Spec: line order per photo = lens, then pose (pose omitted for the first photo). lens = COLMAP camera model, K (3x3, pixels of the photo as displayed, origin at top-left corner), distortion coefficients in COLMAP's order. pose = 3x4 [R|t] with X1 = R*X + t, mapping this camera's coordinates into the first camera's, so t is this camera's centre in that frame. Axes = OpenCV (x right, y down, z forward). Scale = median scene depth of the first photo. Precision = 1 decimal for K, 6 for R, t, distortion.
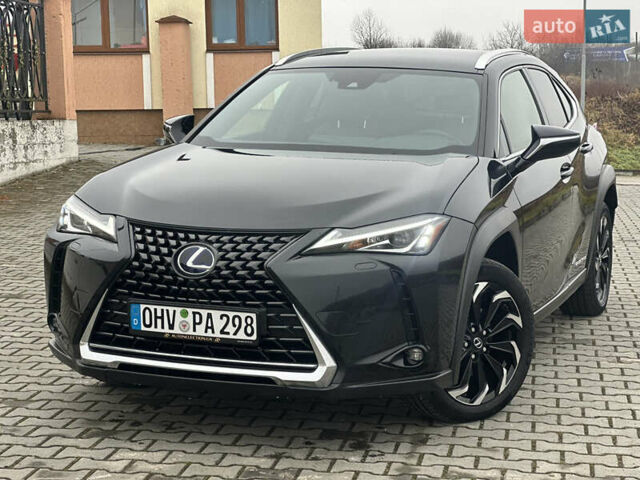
lens RADIAL K [[1408.9, 0, 320.0], [0, 1408.9, 240.0], [0, 0, 1]] dist [0.022339, 3.148681]
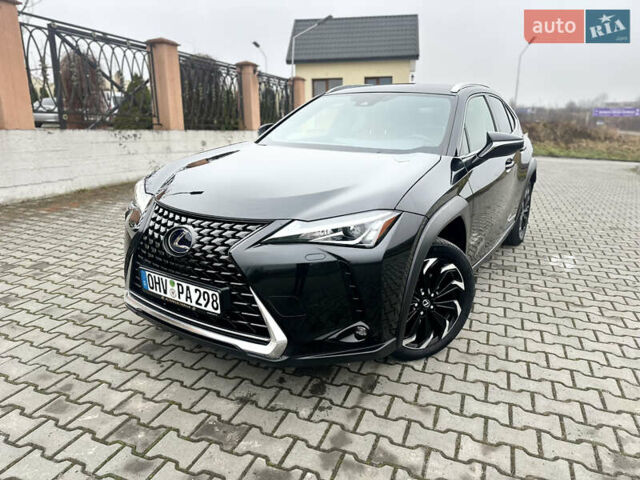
lens RADIAL K [[449.0, 0, 323.2], [0, 449.0, 239.3], [0, 0, 1]] dist [0.098800, -0.156424]
pose [[0.979967, 0.061090, -0.189559, 0.103800], [-0.032646, 0.988193, 0.149697, -0.048432], [0.196465, -0.140509, 0.970391, 0.647822]]
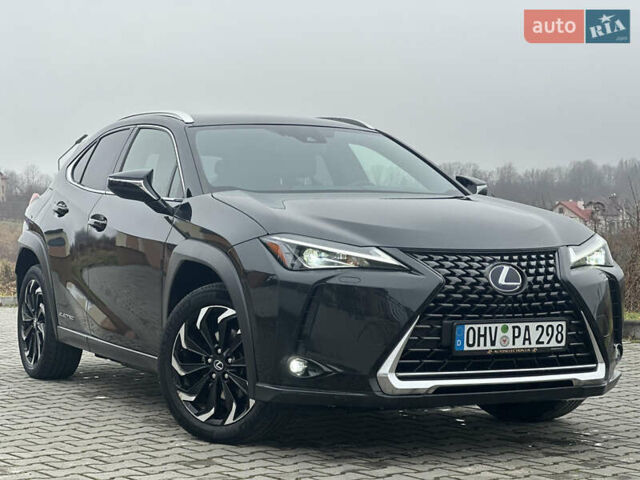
lens RADIAL K [[1417.3, 0, 323.4], [0, 1417.3, 239.9], [0, 0, 1]] dist [-0.025939, 3.366952]
pose [[0.674473, -0.023168, 0.737936, -0.970326], [0.096295, 0.993730, -0.056815, 0.033010], [-0.731993, 0.109379, 0.672475, 0.374537]]
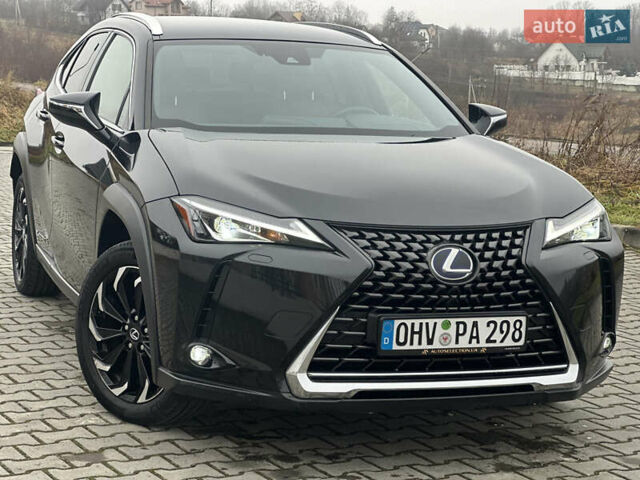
lens RADIAL K [[1417.3, 0, 323.4], [0, 1417.3, 239.9], [0, 0, 1]] dist [-0.025939, 3.366952]
pose [[0.762028, -0.068838, 0.643874, -0.721718], [0.049258, 0.997615, 0.048360, -0.047722], [-0.645667, -0.005136, 0.763602, 0.369863]]
